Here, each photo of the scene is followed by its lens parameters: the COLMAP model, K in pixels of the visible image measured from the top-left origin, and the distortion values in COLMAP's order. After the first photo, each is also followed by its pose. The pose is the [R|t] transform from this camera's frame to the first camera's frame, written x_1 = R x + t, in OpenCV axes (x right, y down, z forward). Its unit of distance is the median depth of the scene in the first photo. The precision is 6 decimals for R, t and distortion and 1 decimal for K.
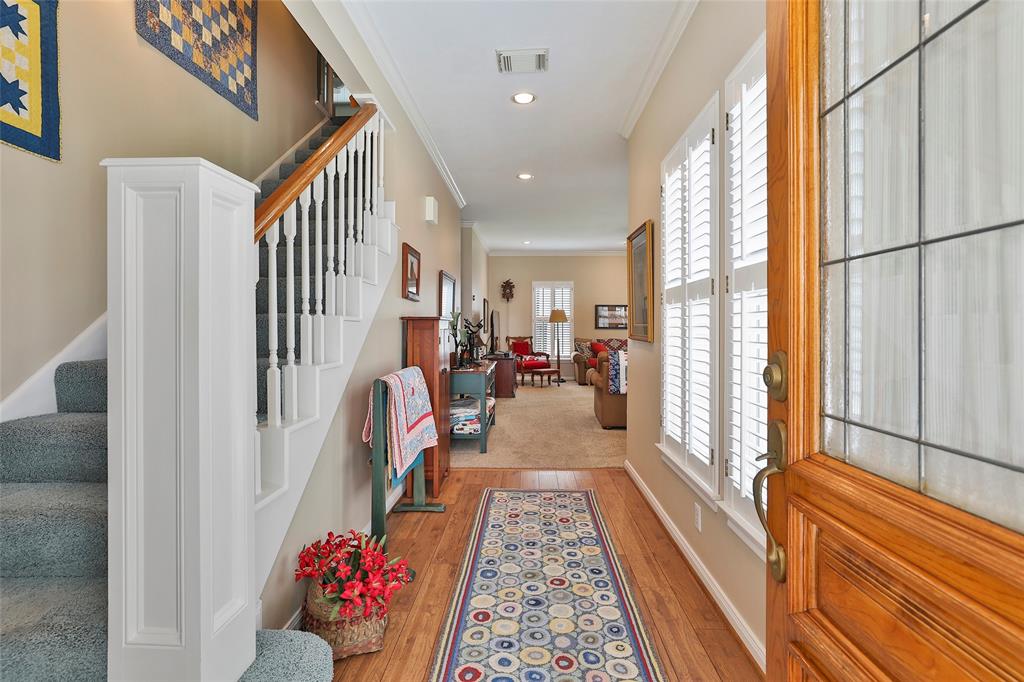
lens RADIAL K [[496.9, 0, 513.0], [0, 496.9, 331.0], [0, 0, 1]] dist [-0.035853, 0.009135]
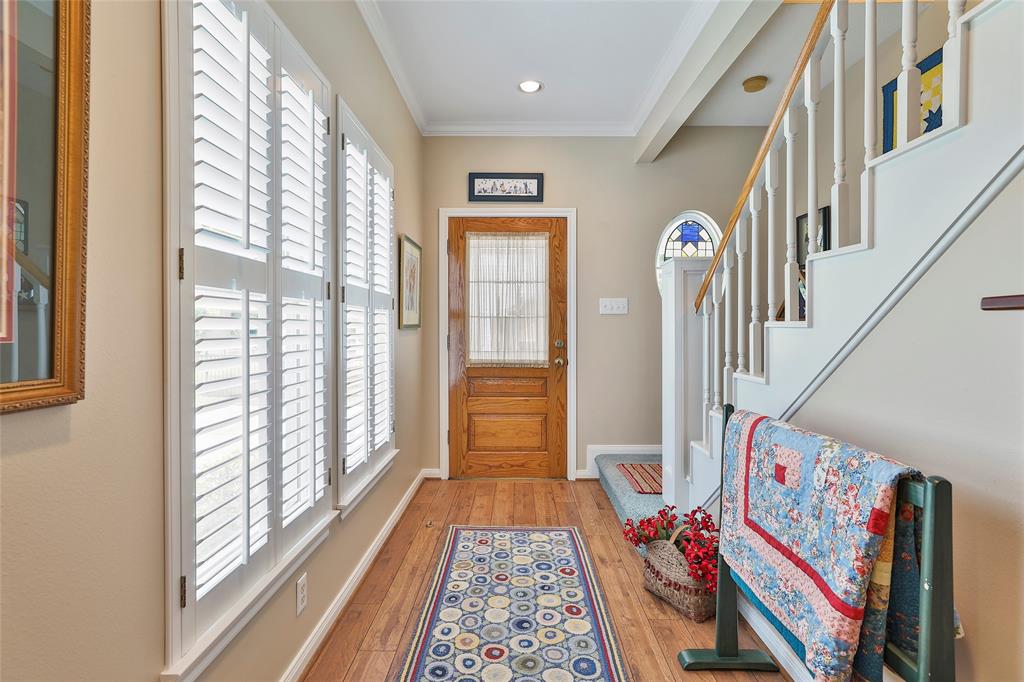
lens RADIAL K [[496.9, 0, 511.7], [0, 496.9, 336.0], [0, 0, 1]] dist [-0.035853, 0.009135]
pose [[-0.999784, -0.002436, -0.020617, 0.090812], [-0.002896, 0.999747, 0.022312, -0.028001], [0.020557, 0.022367, -0.999538, 2.013939]]
